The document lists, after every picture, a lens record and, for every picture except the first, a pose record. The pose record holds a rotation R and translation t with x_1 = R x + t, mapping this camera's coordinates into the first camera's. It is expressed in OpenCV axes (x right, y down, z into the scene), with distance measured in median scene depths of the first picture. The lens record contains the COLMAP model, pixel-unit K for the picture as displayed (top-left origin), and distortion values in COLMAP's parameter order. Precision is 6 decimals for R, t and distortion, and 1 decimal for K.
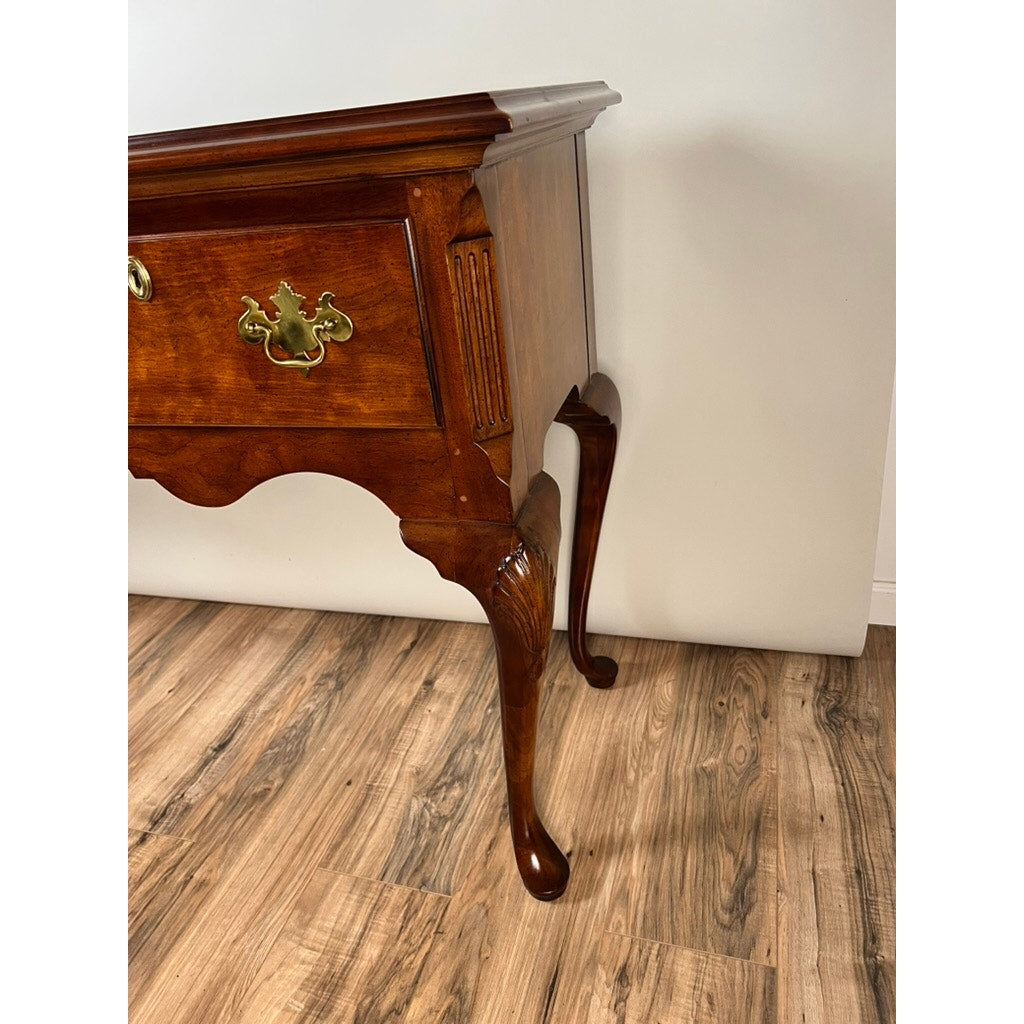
lens RADIAL K [[777.5, 0, 513.1], [0, 777.5, 511.8], [0, 0, 1]] dist [0.044195, -0.057951]
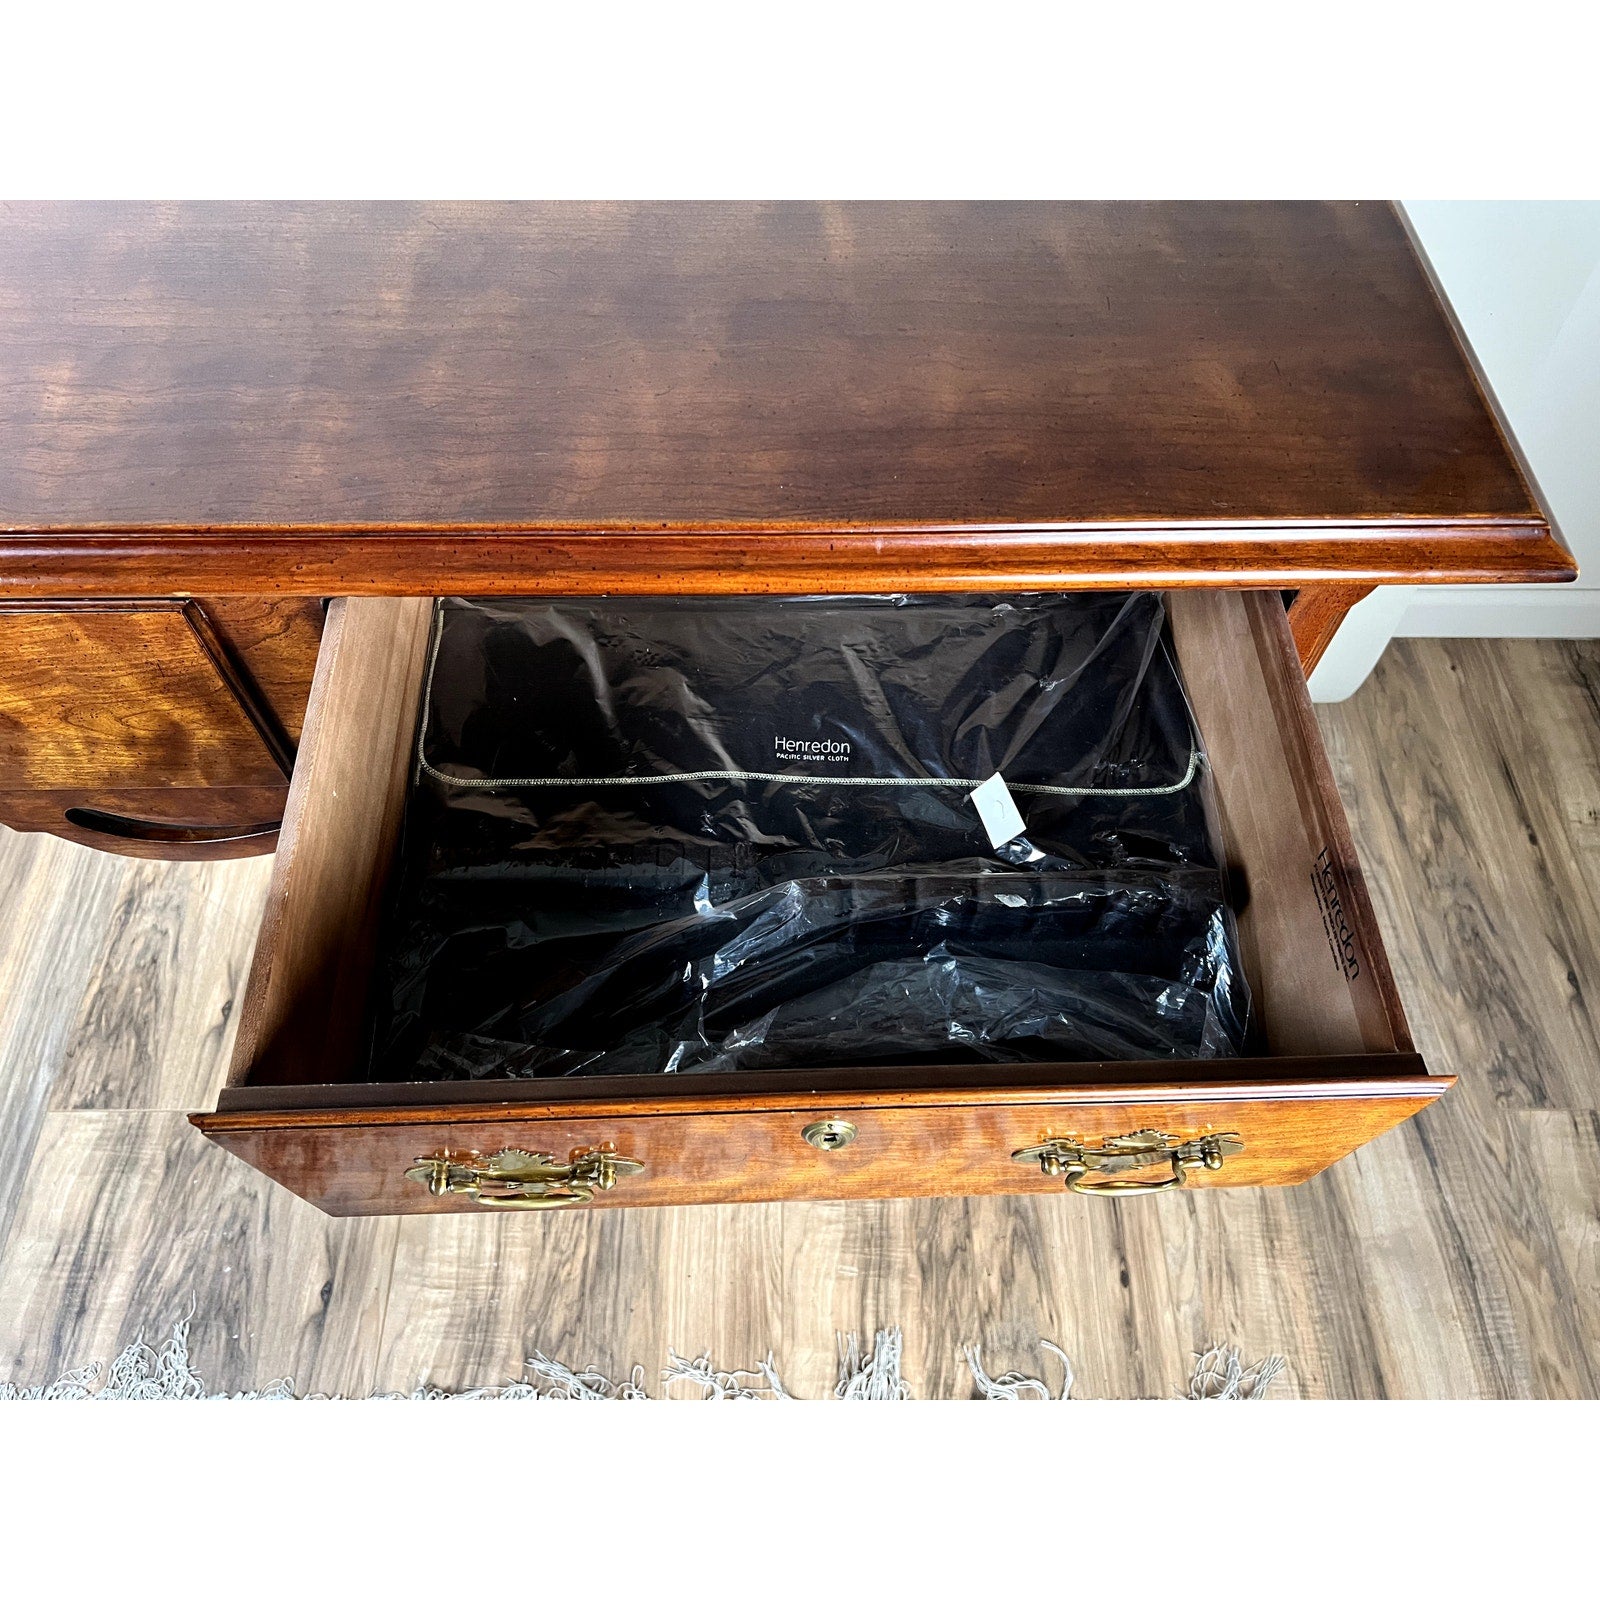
lens RADIAL K [[1231.1, 0, 809.4], [0, 1231.1, 806.6], [0, 0, 1]] dist [0.031521, -0.045259]
pose [[0.947421, -0.183796, 0.261941, -0.494923], [0.032315, 0.869360, 0.493122, -0.435338], [-0.318355, -0.458730, 0.829589, 0.080176]]
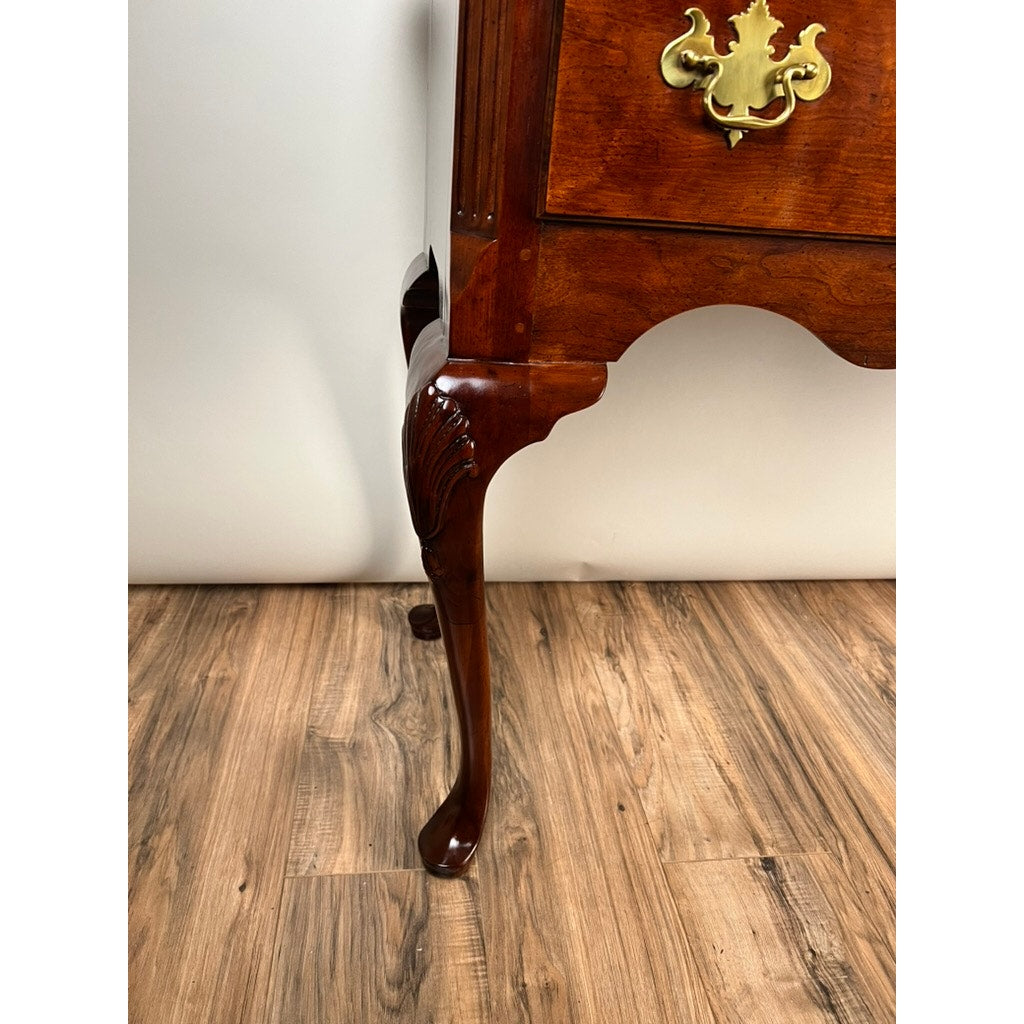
lens RADIAL K [[777.5, 0, 509.7], [0, 777.5, 513.9], [0, 0, 1]] dist [0.044195, -0.057951]
pose [[0.900243, -0.031390, 0.434256, -1.768445], [0.038950, 0.999205, -0.008520, 0.052530], [-0.433643, 0.024585, 0.900749, 0.664770]]
